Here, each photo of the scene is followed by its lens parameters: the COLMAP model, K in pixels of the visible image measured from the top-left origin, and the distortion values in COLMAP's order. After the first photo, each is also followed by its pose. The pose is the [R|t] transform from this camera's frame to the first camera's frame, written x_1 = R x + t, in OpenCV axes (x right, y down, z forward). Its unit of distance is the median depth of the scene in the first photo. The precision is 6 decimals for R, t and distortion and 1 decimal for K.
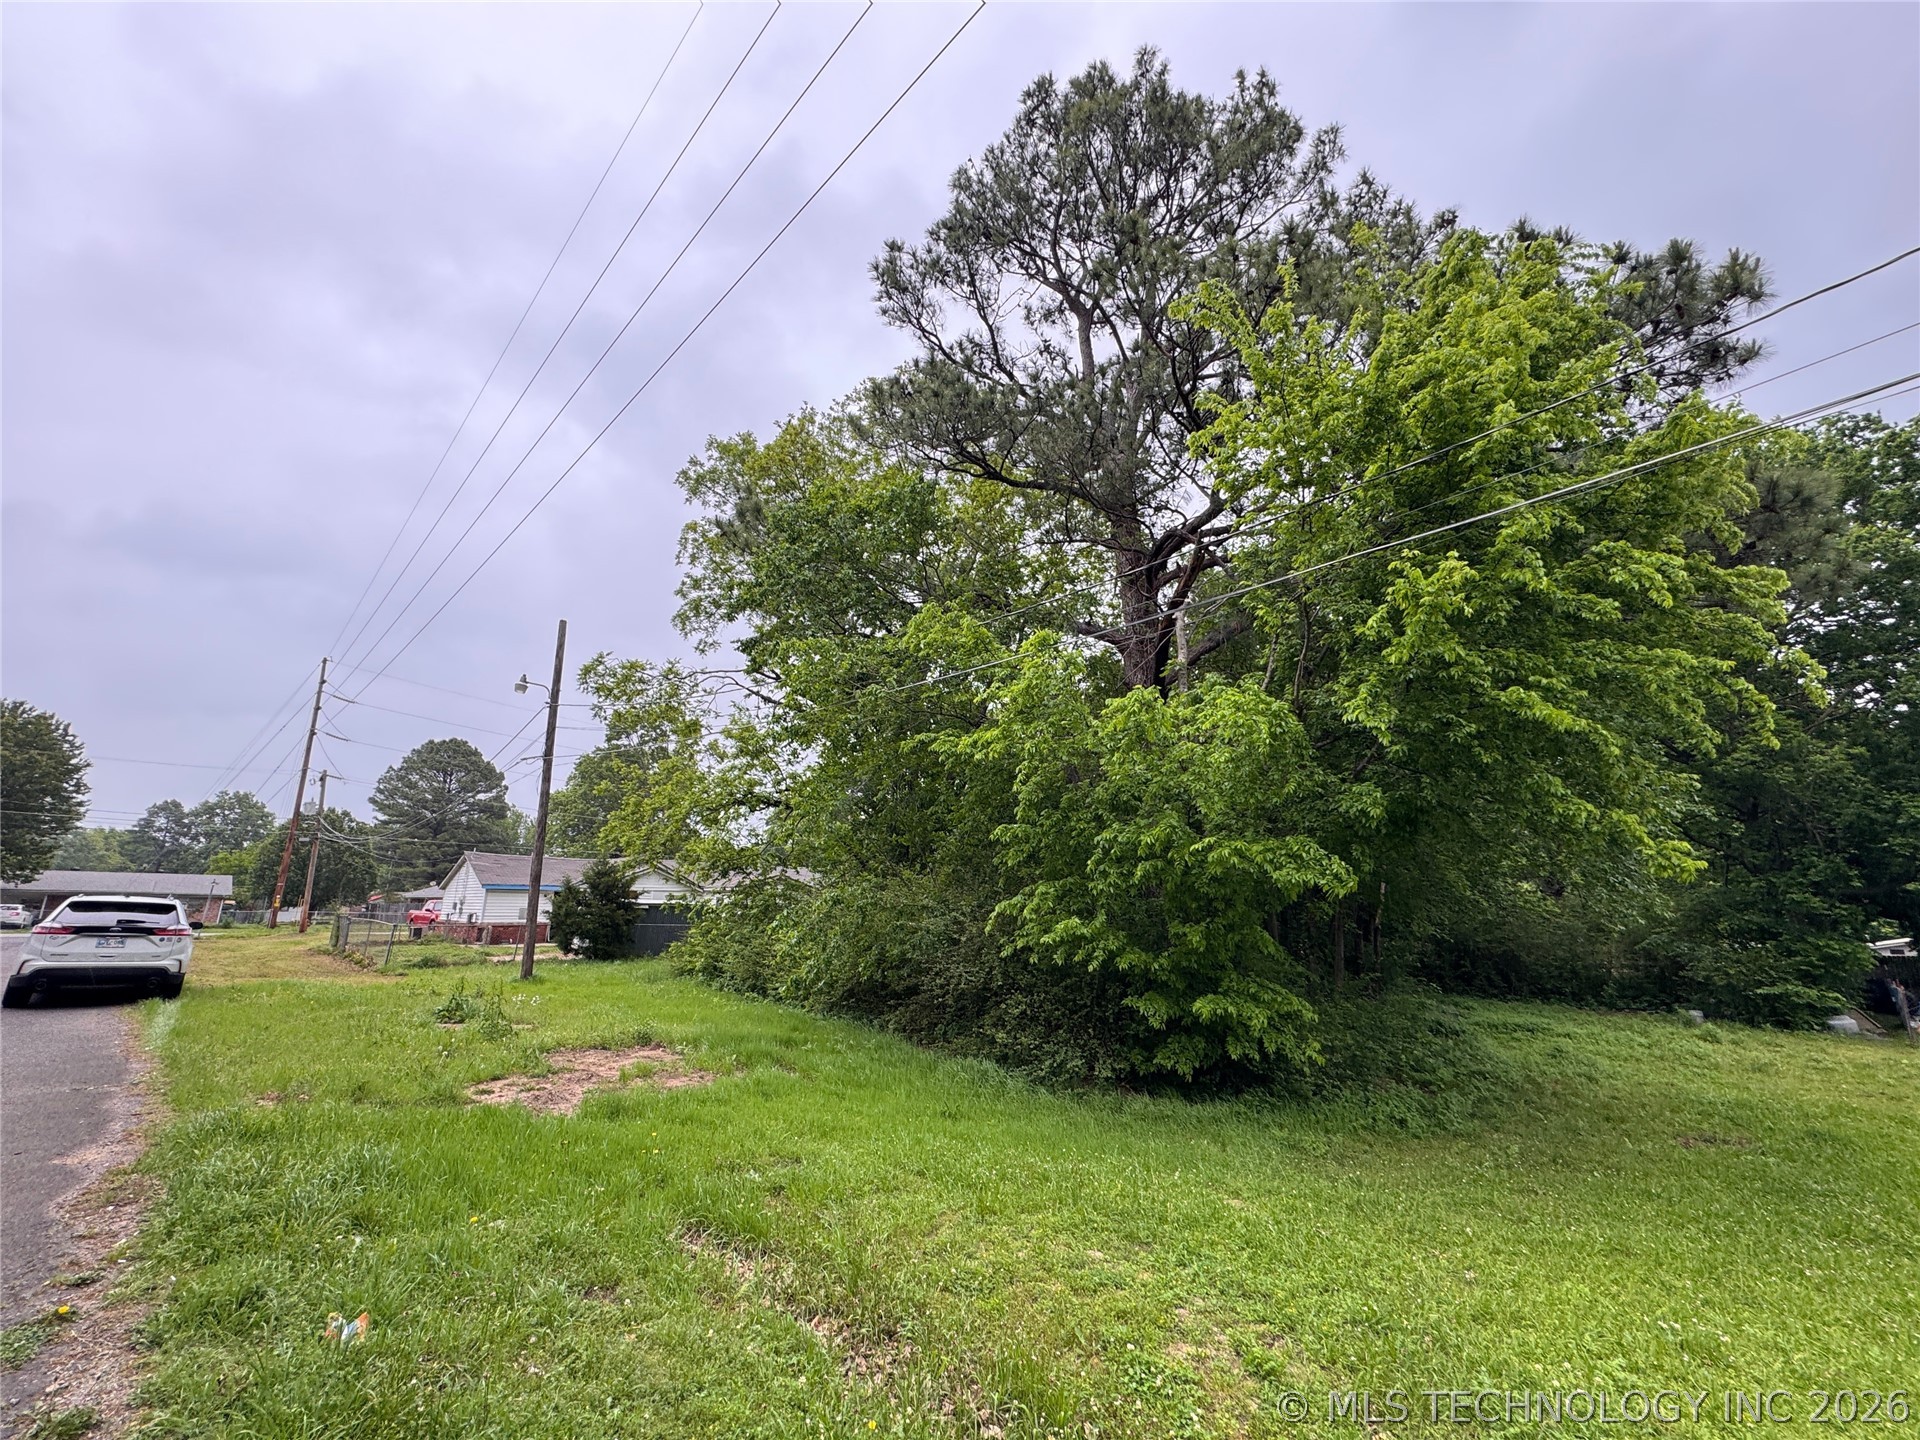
lens RADIAL K [[762.5, 0, 957.3], [0, 762.5, 718.5], [0, 0, 1]] dist [-0.002297, 0.000456]
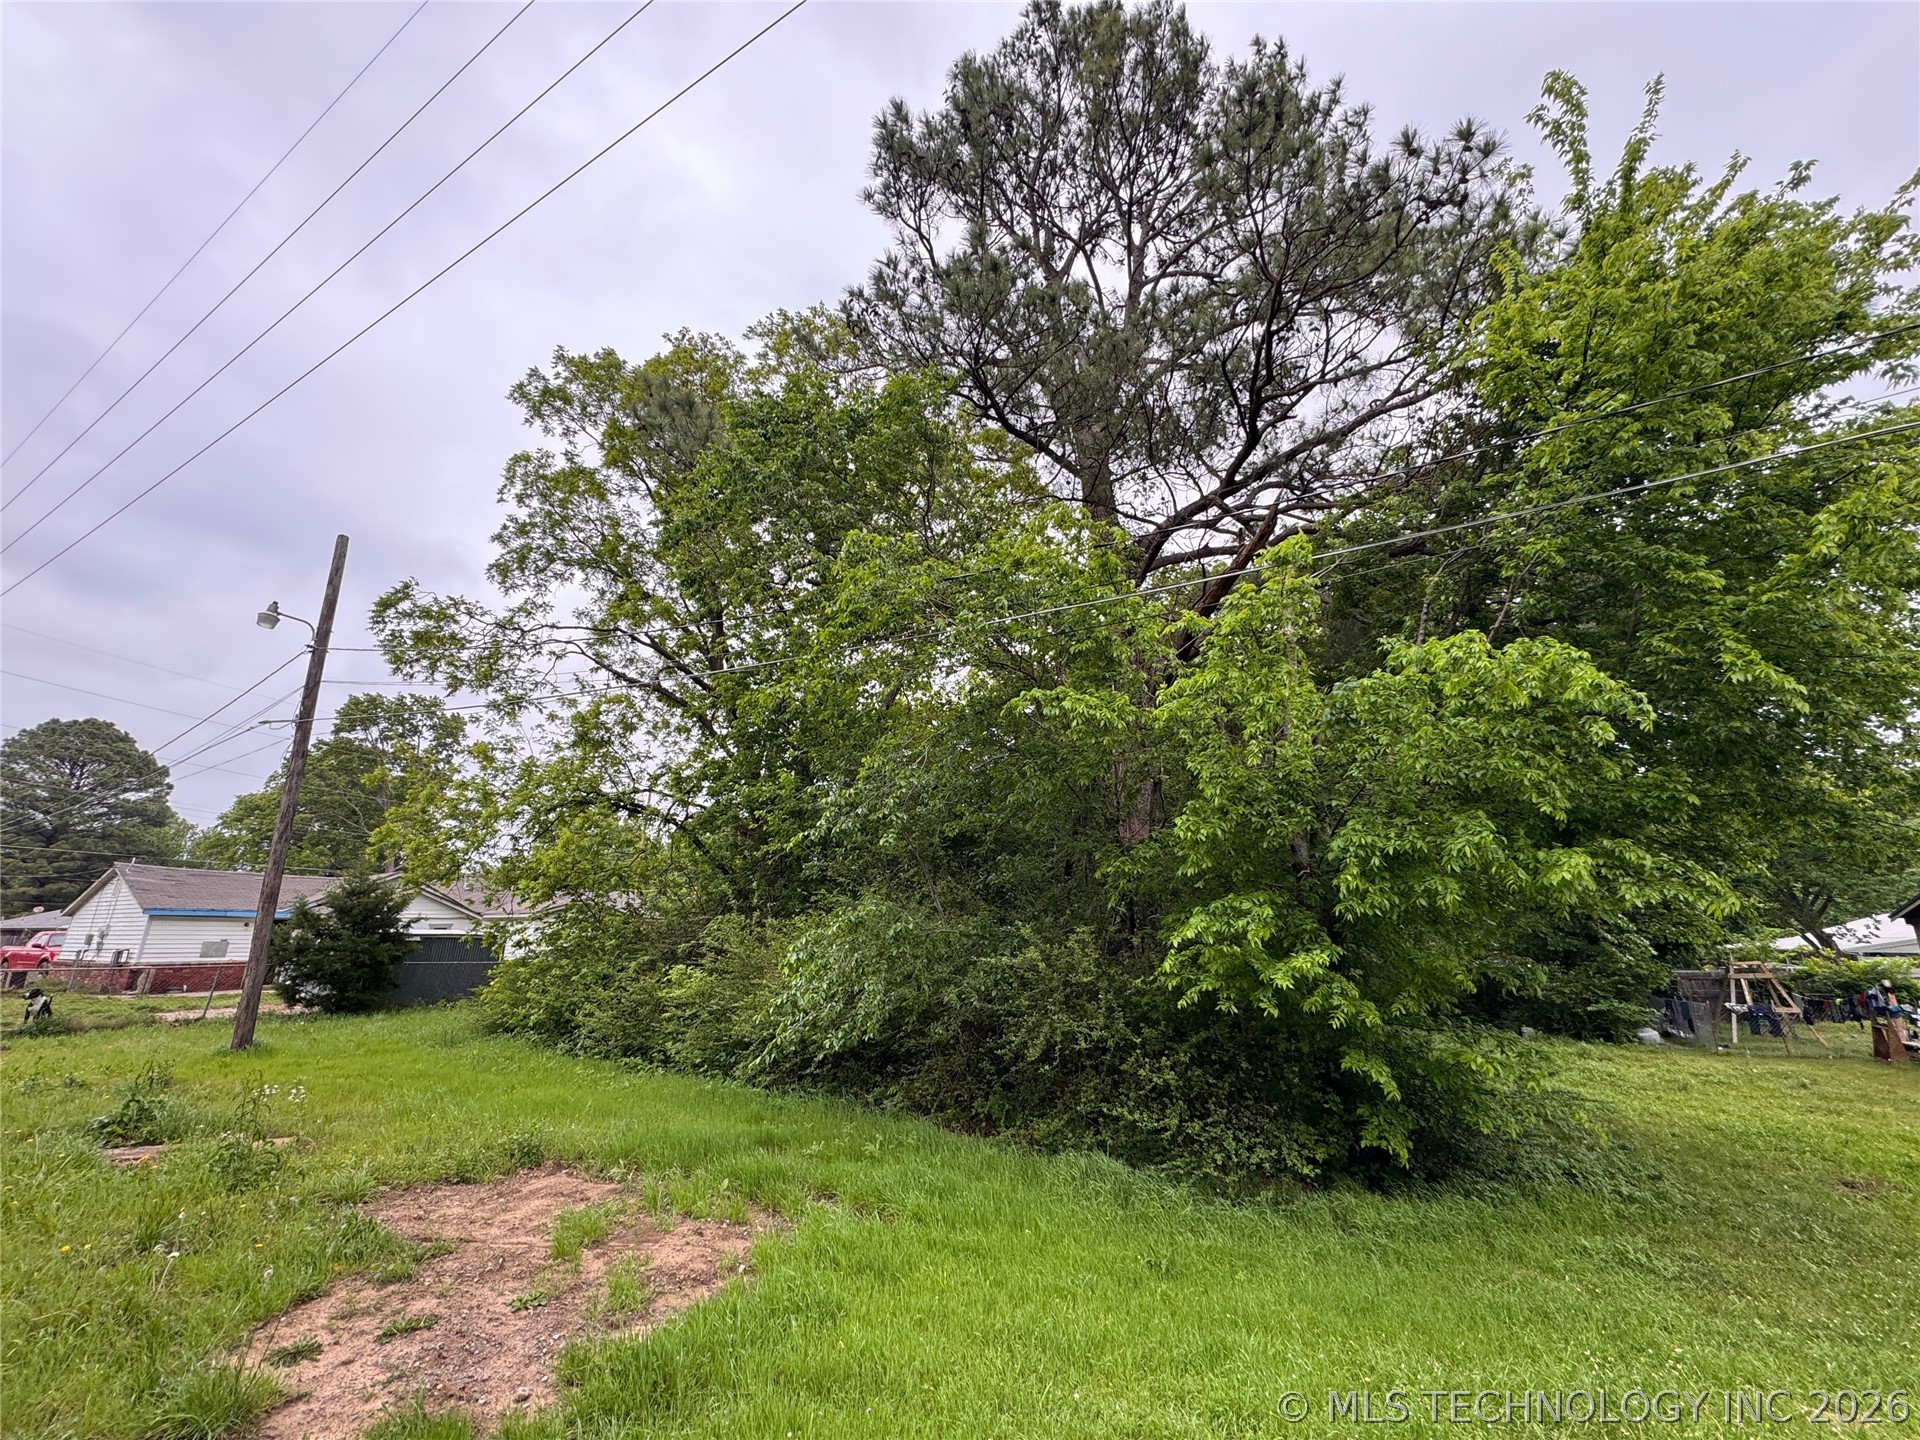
lens RADIAL K [[762.5, 0, 956.2], [0, 762.5, 717.7], [0, 0, 1]] dist [-0.002297, 0.000456]
pose [[0.962275, 0.068818, 0.263231, -0.231080], [-0.059044, 0.997246, -0.044876, 0.066879], [-0.265595, 0.027641, 0.963688, 0.267813]]
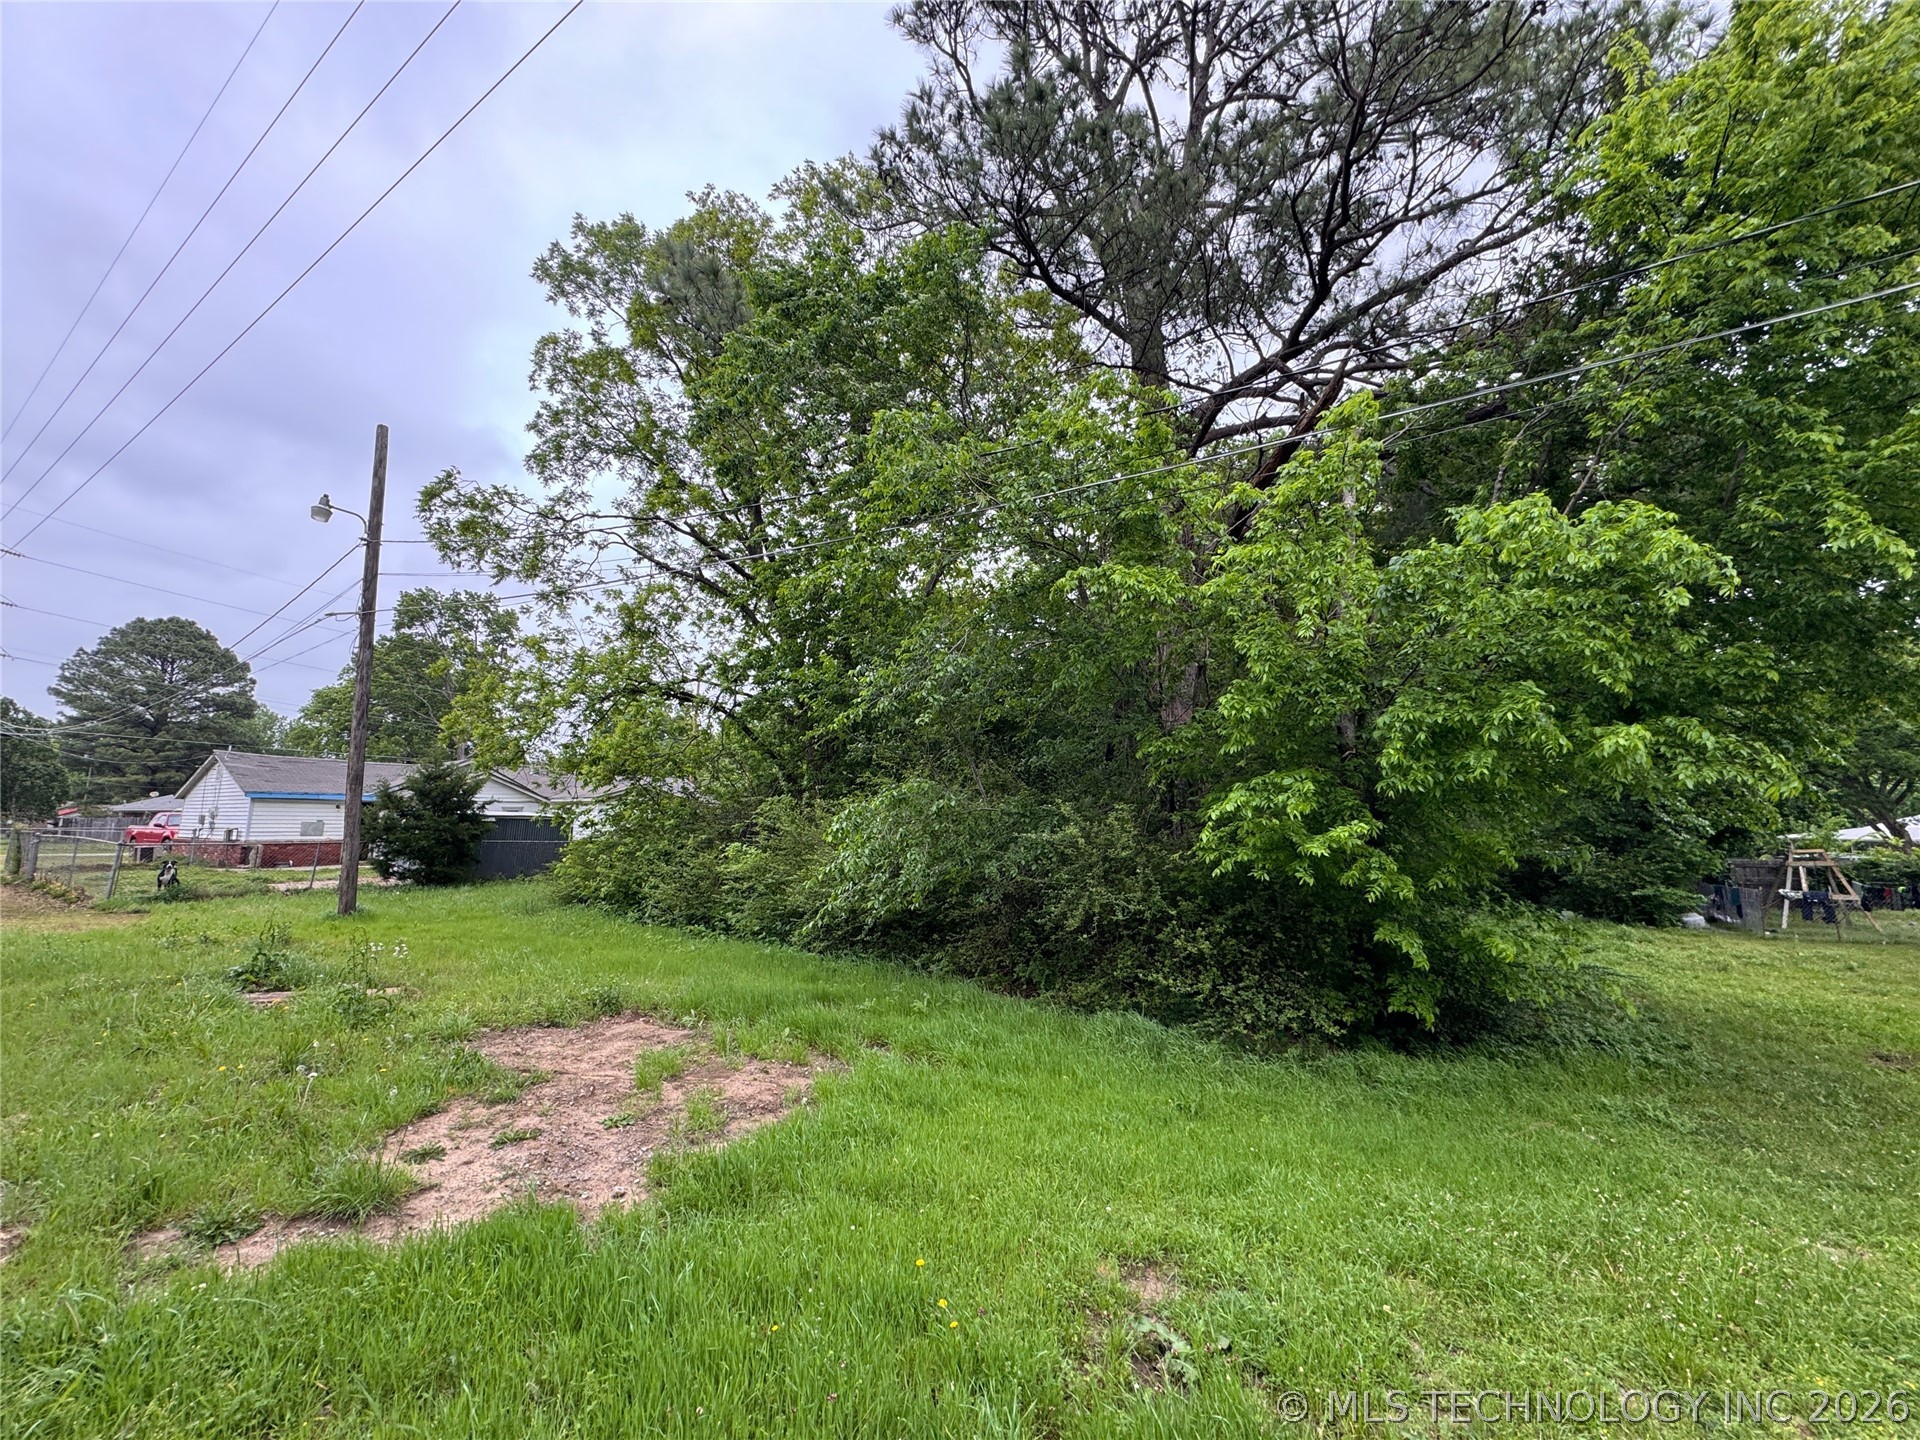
lens RADIAL K [[762.5, 0, 956.7], [0, 762.5, 717.5], [0, 0, 1]] dist [-0.002297, 0.000456]
pose [[0.975547, 0.028901, 0.217884, -0.230753], [-0.051605, 0.993724, 0.099244, 0.074100], [-0.213648, -0.108061, 0.970916, 0.267400]]
